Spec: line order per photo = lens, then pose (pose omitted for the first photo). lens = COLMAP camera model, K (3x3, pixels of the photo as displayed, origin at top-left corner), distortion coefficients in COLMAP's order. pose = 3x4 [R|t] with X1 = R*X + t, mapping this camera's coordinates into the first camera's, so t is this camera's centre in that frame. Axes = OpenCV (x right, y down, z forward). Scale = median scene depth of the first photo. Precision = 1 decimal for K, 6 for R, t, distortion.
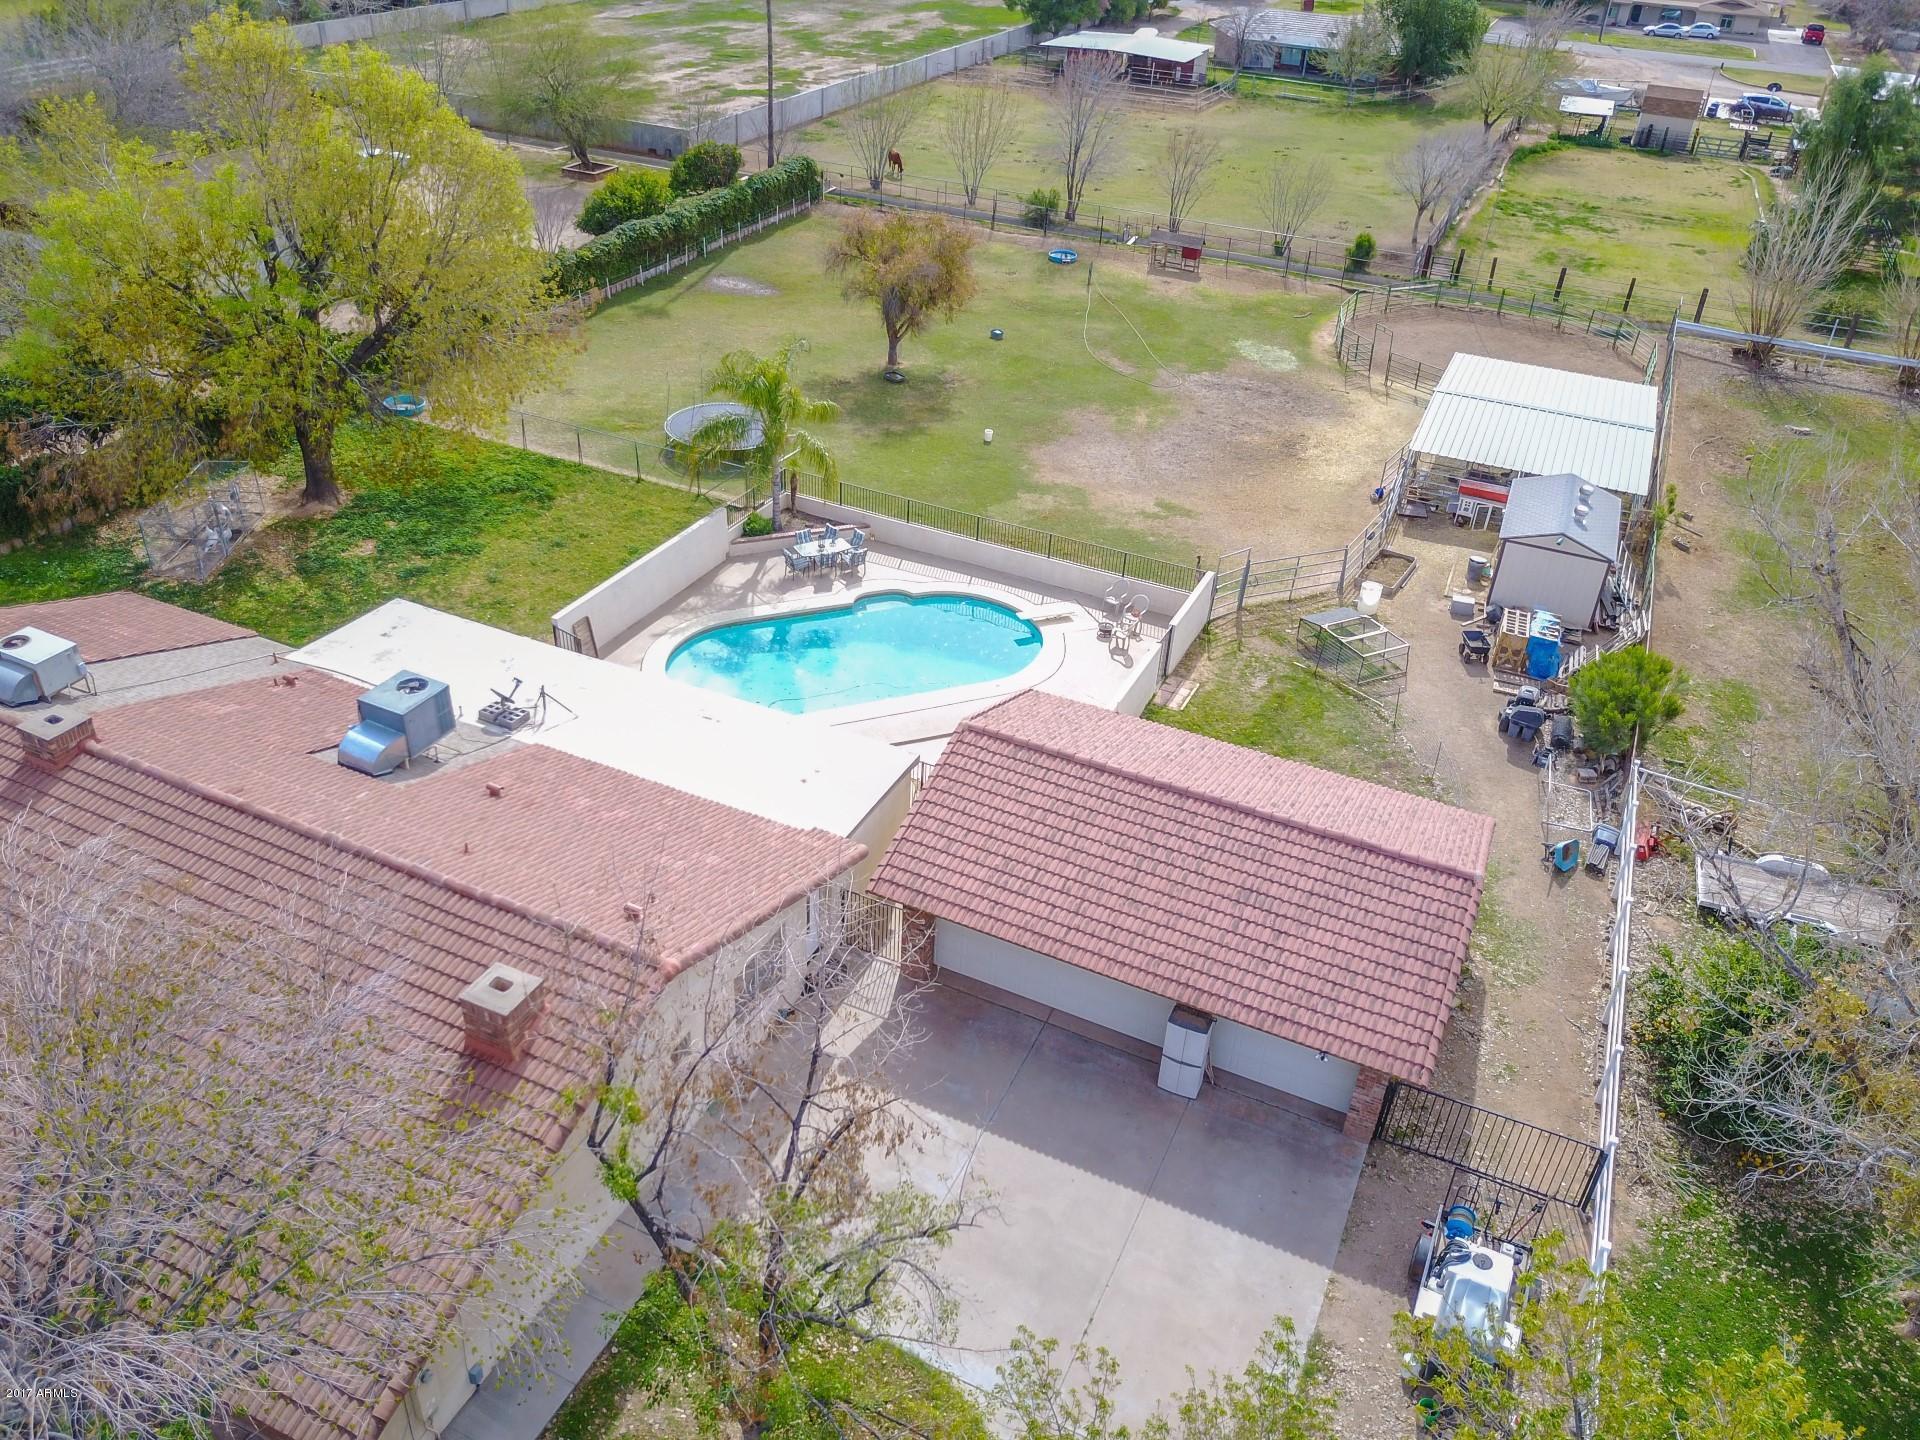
lens RADIAL K [[1473.0, 0, 961.7], [0, 1473.0, 713.4], [0, 0, 1]] dist [0.003659, -0.001802]
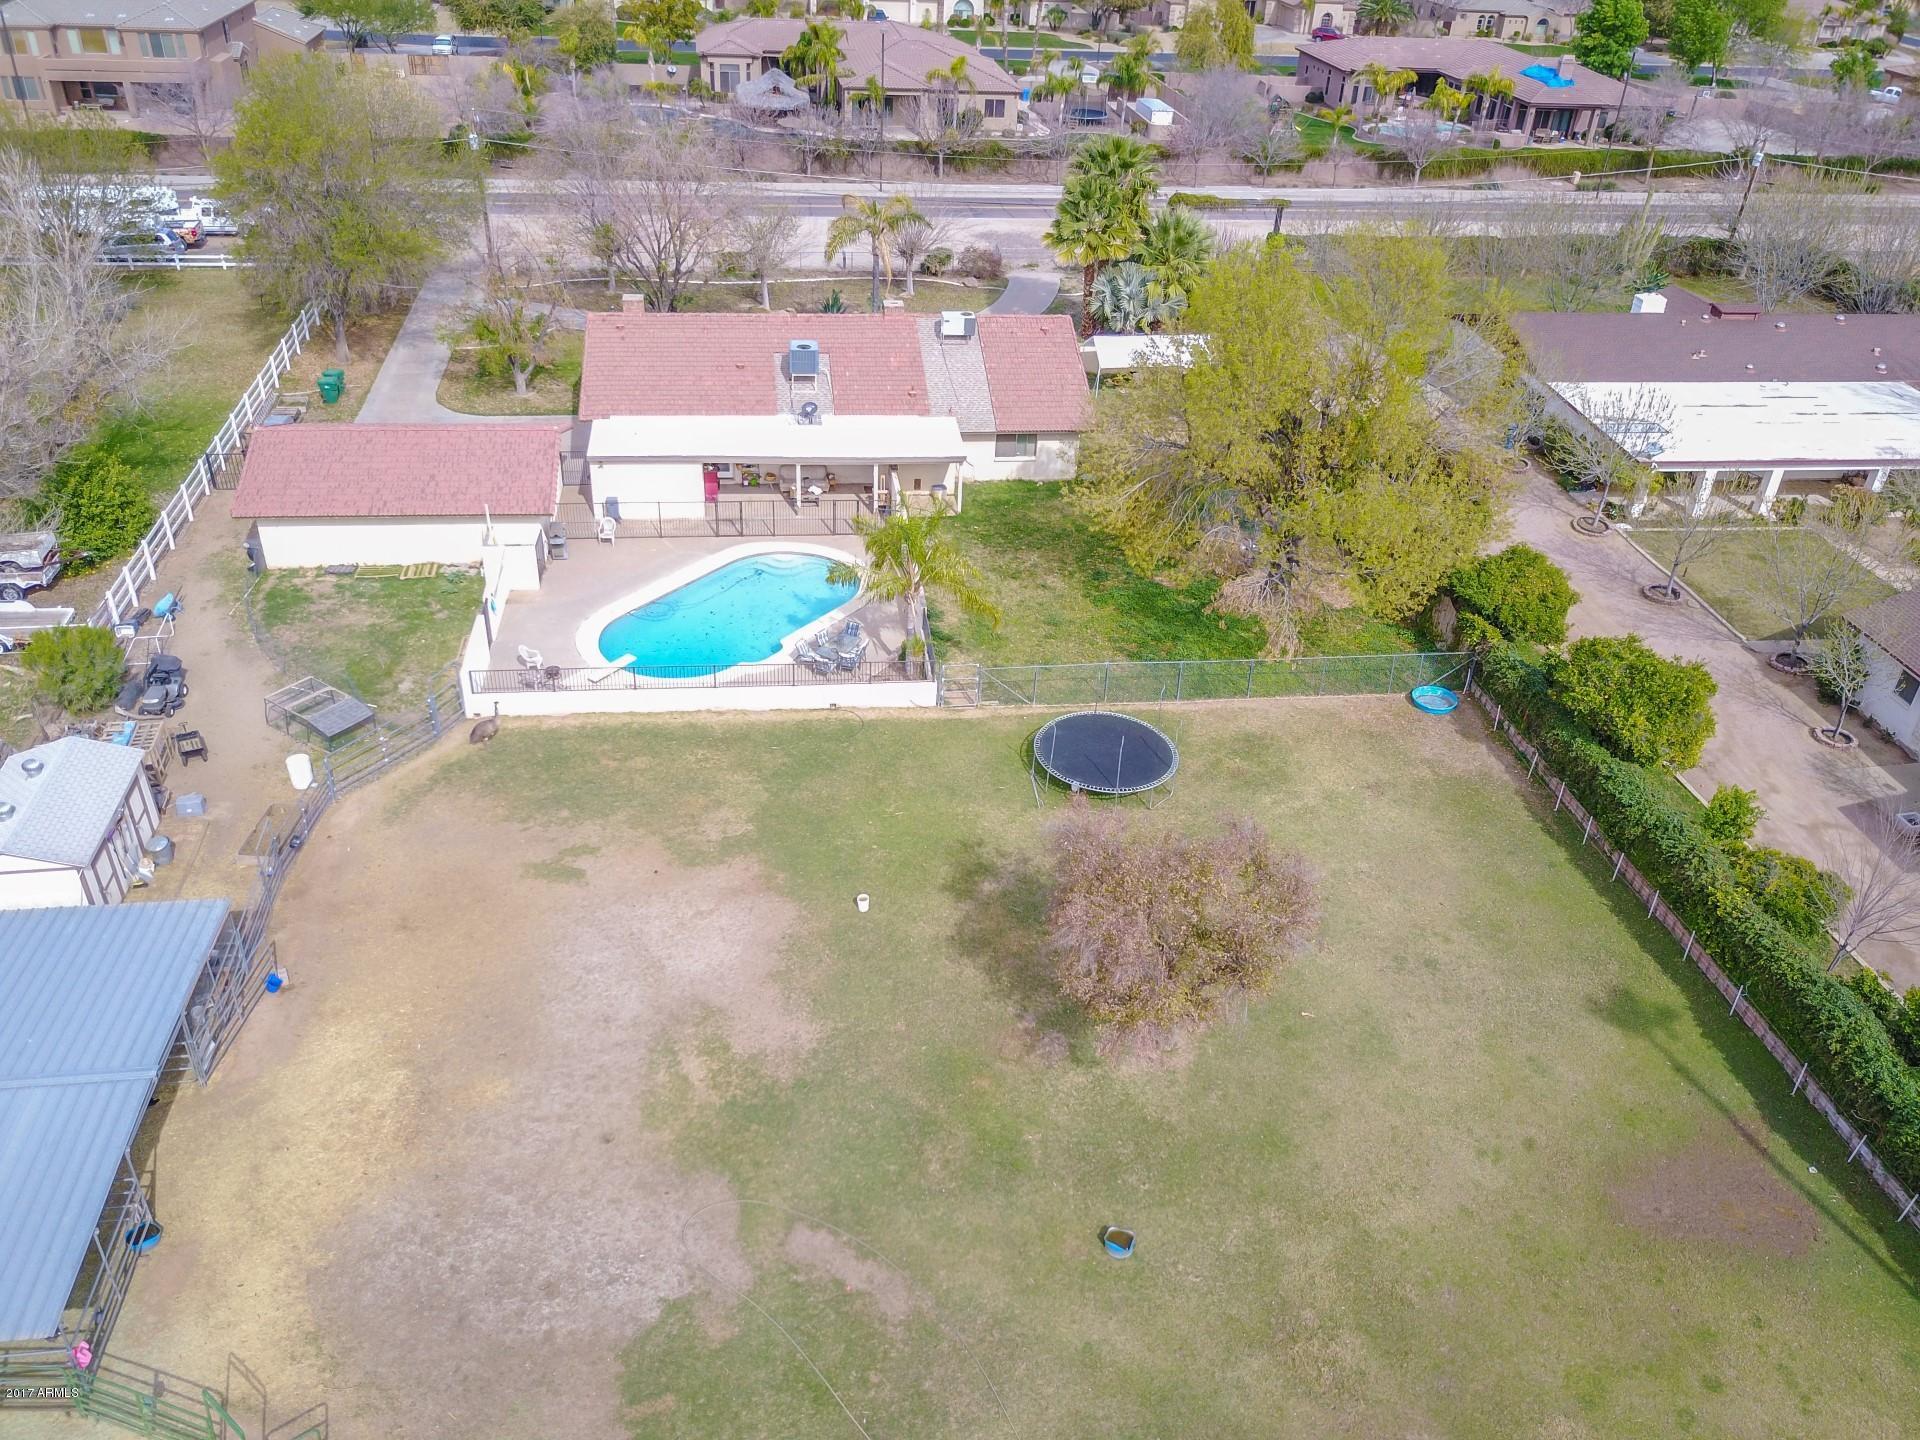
lens RADIAL K [[1473.0, 0, 961.7], [0, 1473.0, 713.4], [0, 0, 1]] dist [0.003659, -0.001802]
pose [[-0.839725, 0.215021, -0.498626, 0.276287], [-0.361967, 0.462842, 0.809171, -0.729930], [0.404773, 0.859967, -0.310830, 1.035701]]
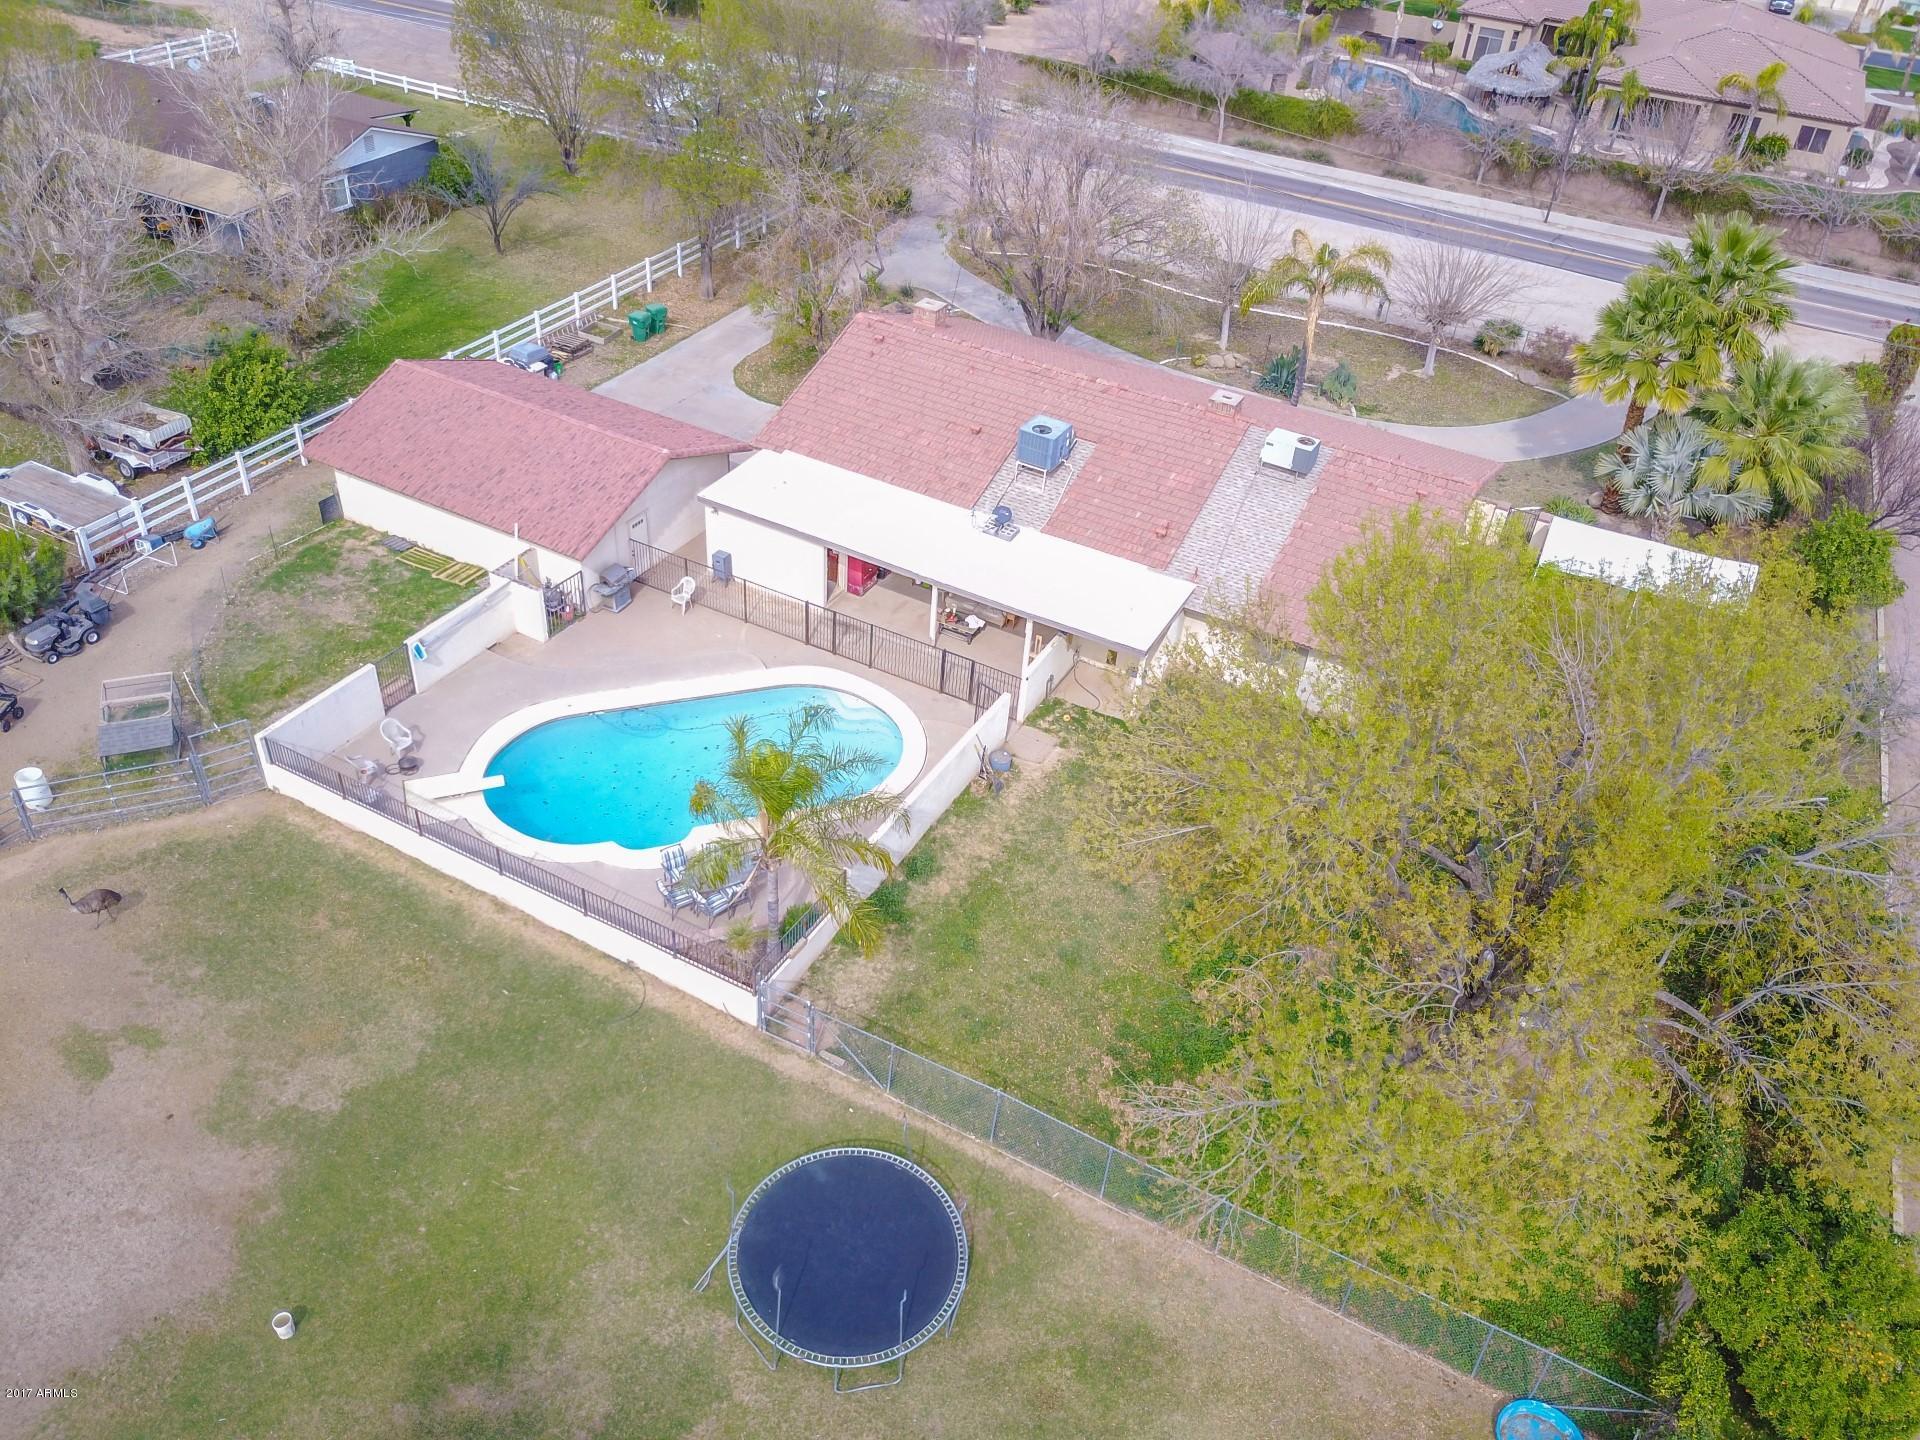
lens RADIAL K [[1473.0, 0, 961.7], [0, 1473.0, 713.4], [0, 0, 1]] dist [0.003659, -0.001802]
pose [[-0.991919, -0.124445, -0.024696, -0.140225], [-0.066585, 0.344931, 0.936263, -0.625201], [-0.107995, 0.930342, -0.350430, 0.857997]]
